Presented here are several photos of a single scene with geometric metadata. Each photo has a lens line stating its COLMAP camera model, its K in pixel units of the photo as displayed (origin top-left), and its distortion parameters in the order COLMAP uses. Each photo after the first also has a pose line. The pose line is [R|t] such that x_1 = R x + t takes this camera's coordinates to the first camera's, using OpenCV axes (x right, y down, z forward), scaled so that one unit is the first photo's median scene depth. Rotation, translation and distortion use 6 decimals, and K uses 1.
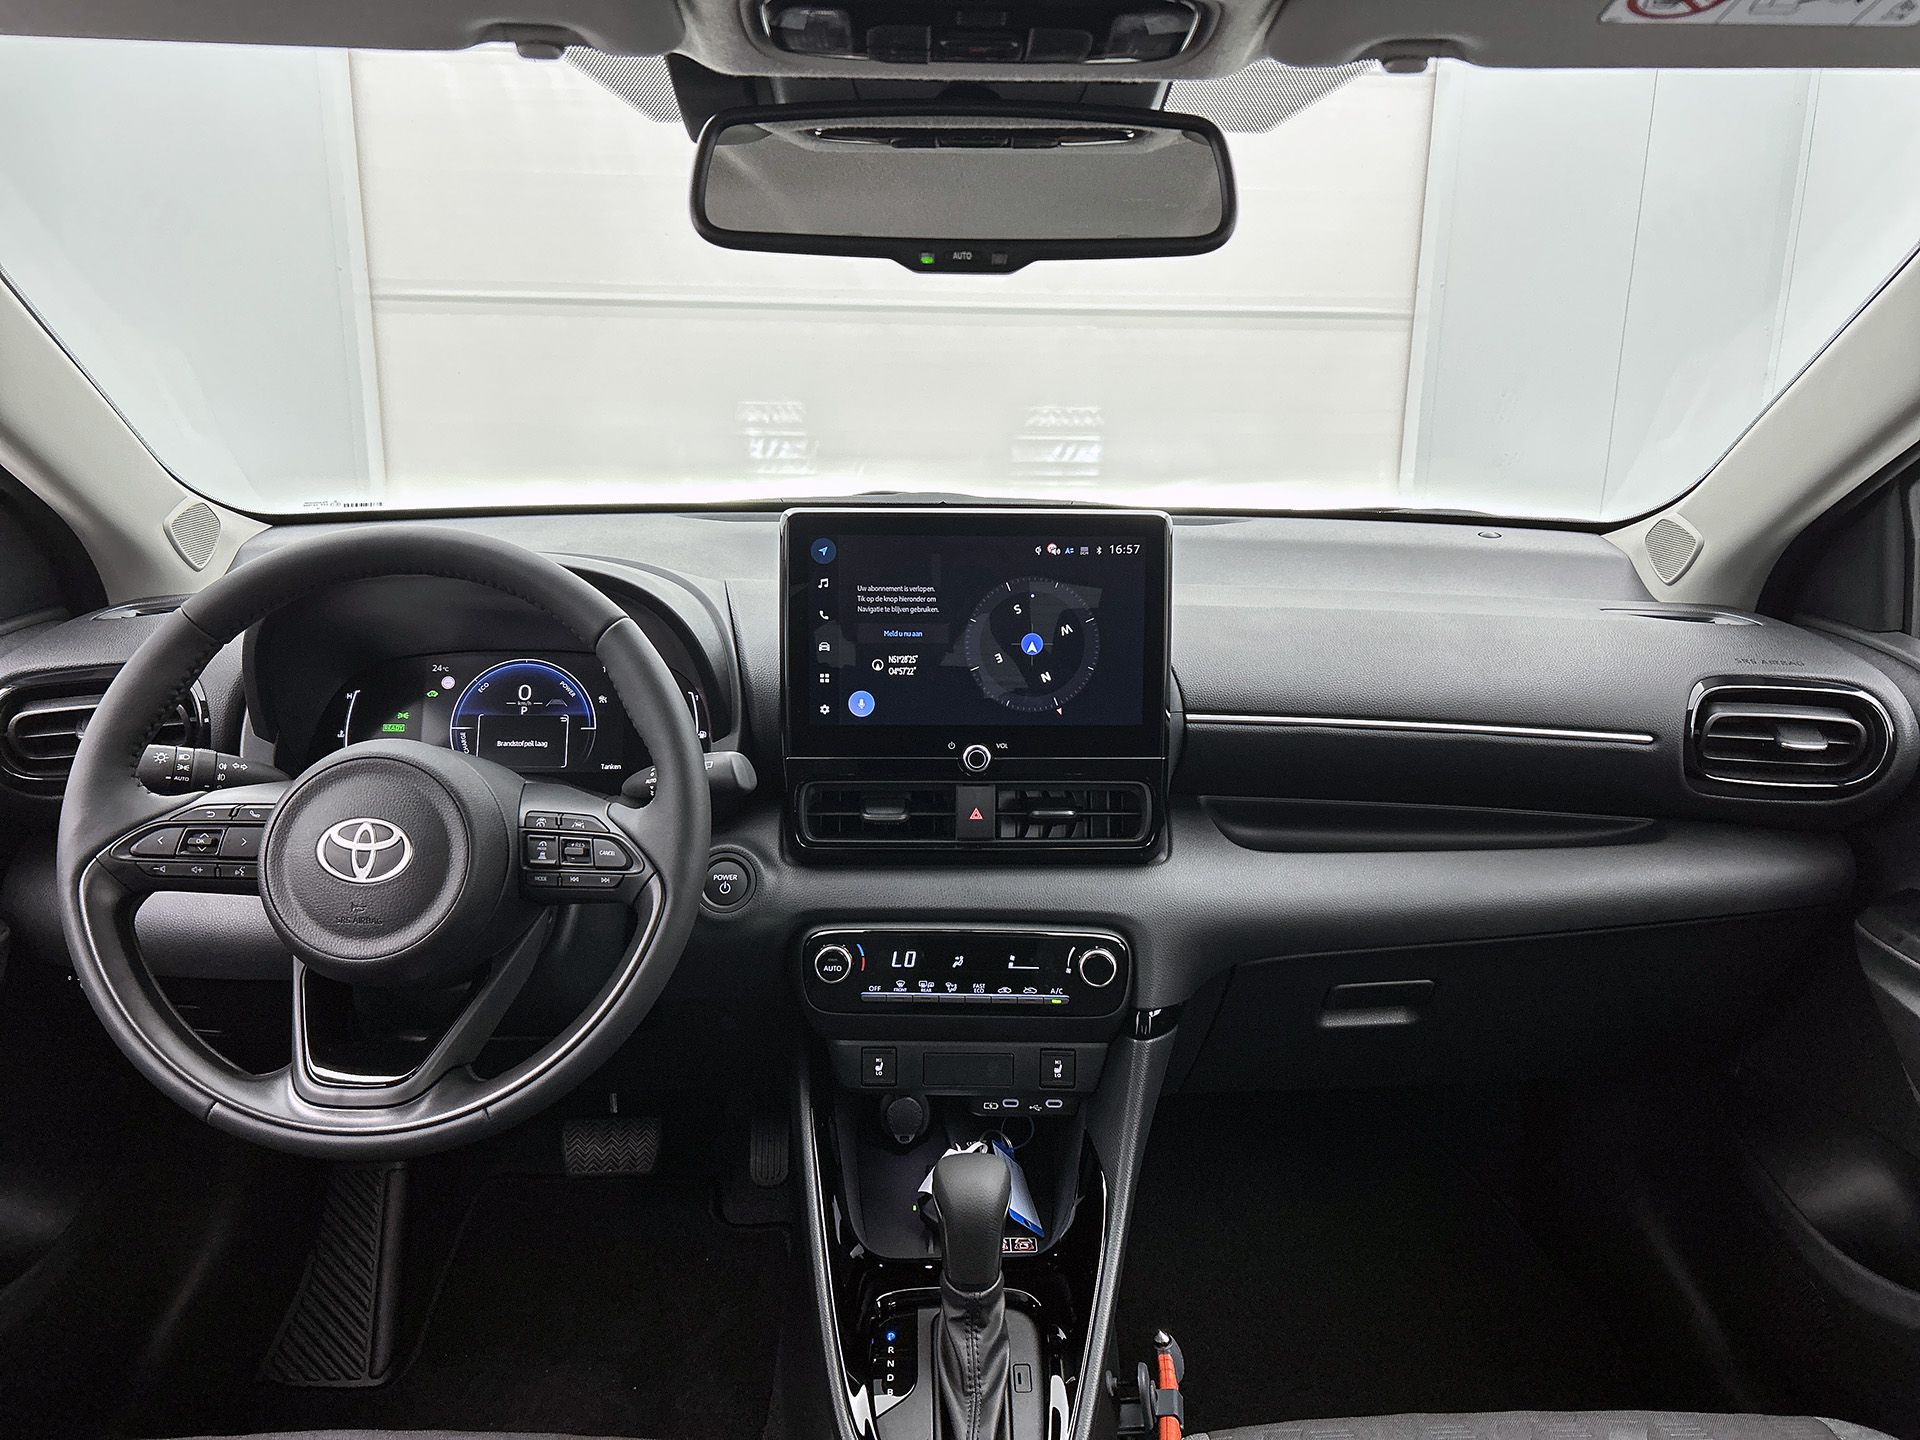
lens RADIAL K [[1441.8, 0, 960.0], [0, 1441.8, 720.0], [0, 0, 1]] dist [0.106579, -0.201928]
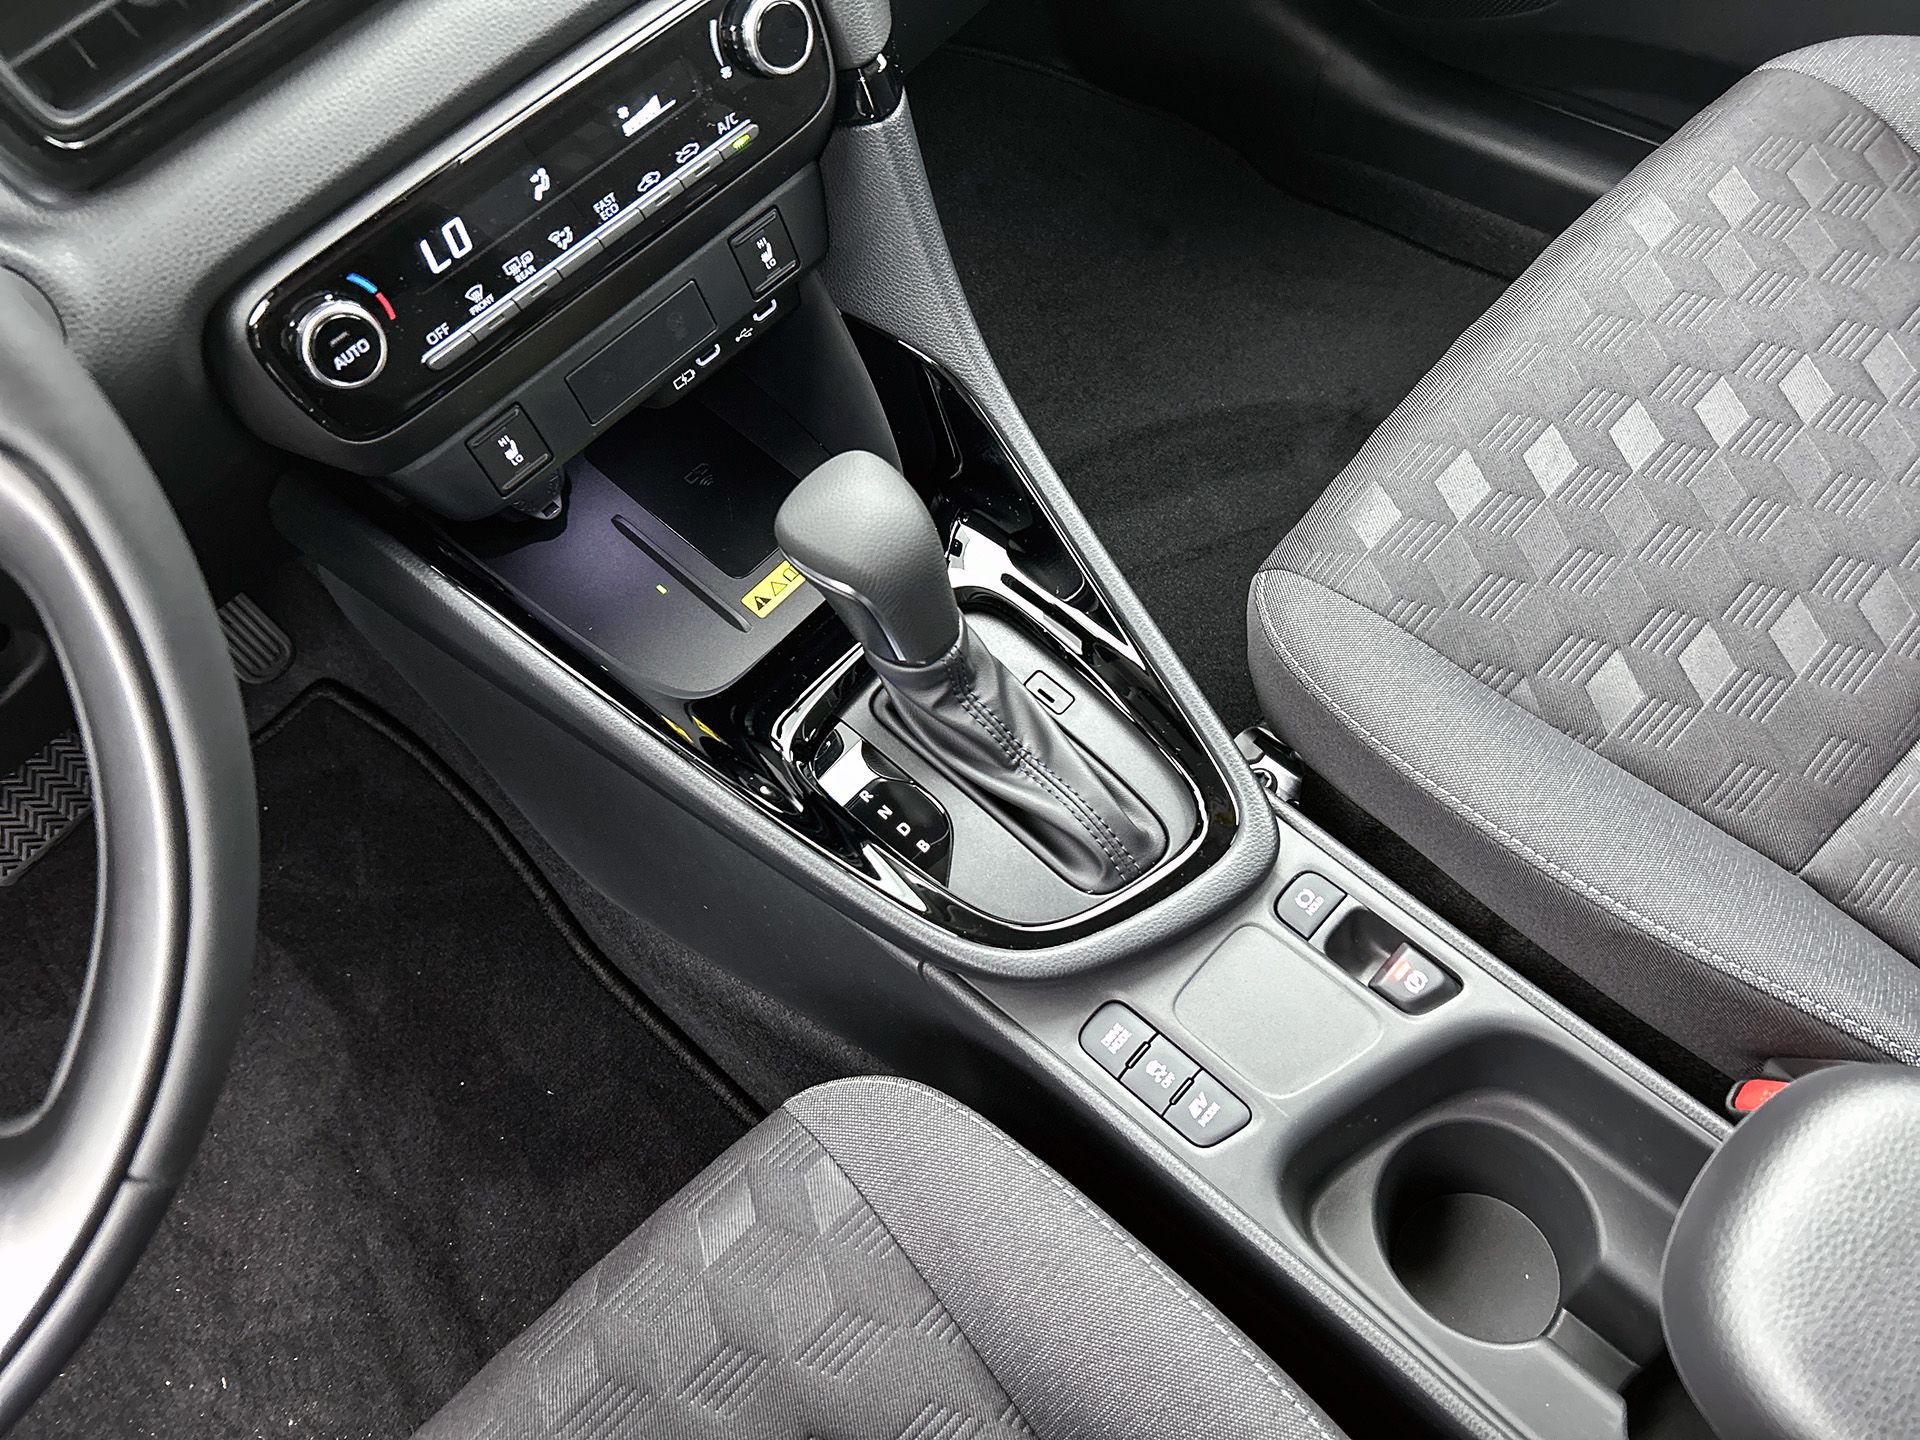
lens RADIAL K [[1441.8, 0, 960.0], [0, 1441.8, 720.0], [0, 0, 1]] dist [0.106579, -0.201928]
pose [[0.704141, -0.662589, 0.255266, -0.144279], [0.353750, 0.639057, 0.682984, 0.000898], [-0.615668, -0.390616, 0.684377, 0.522551]]
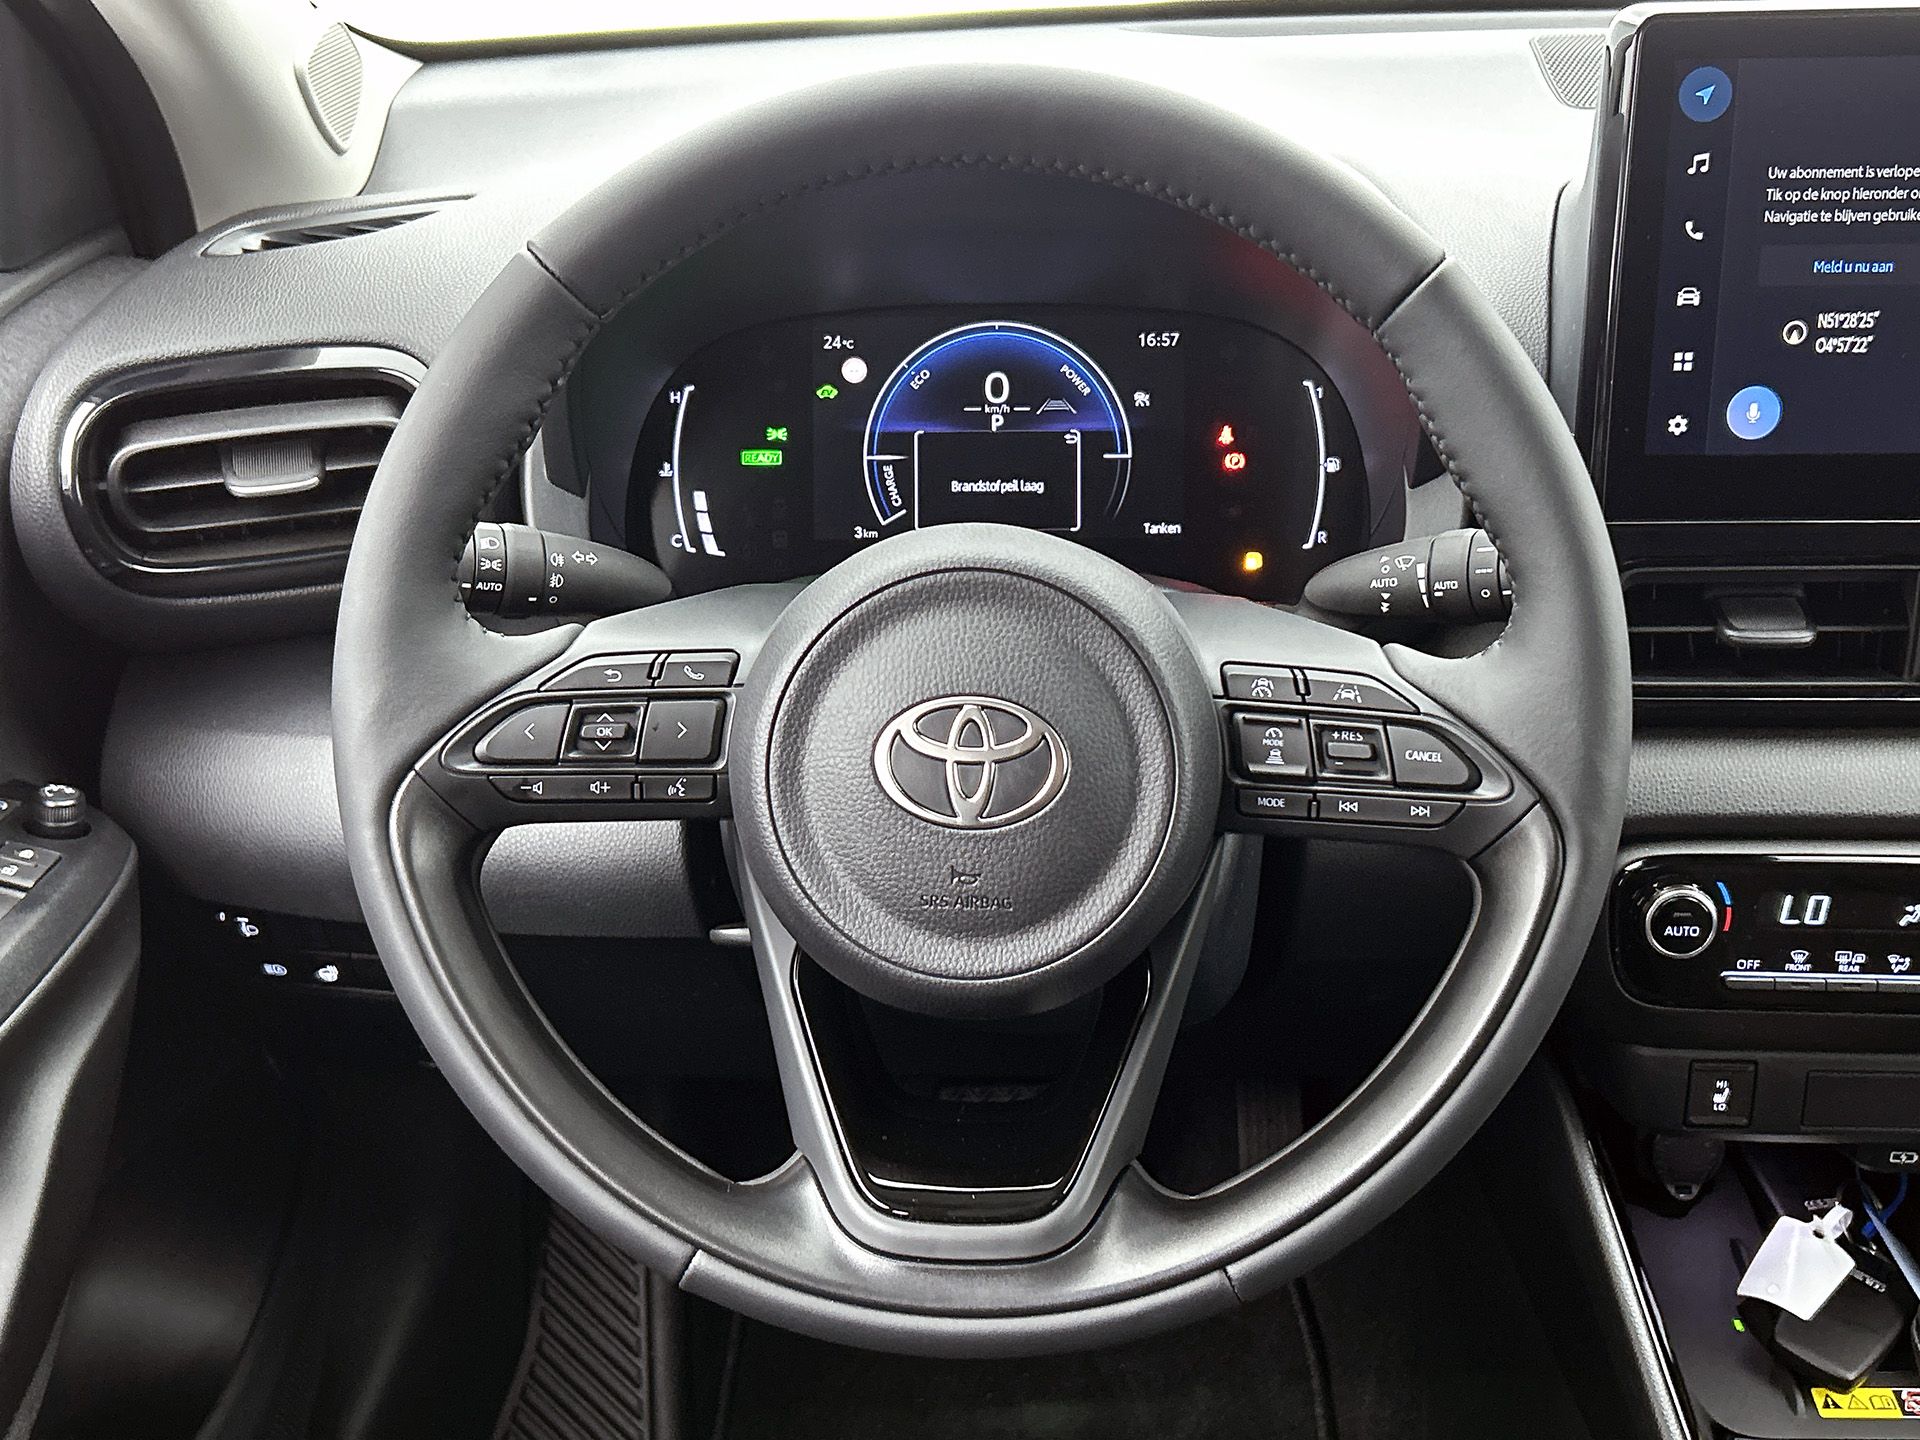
lens RADIAL K [[2109.2, 0, 970.2], [0, 2109.2, 729.8], [0, 0, 1]] dist [0.108764, -0.274549]
pose [[0.998406, -0.001346, -0.056422, -0.295893], [0.011451, 0.983753, 0.179161, -0.038352], [0.055264, -0.179521, 0.982201, 0.247717]]
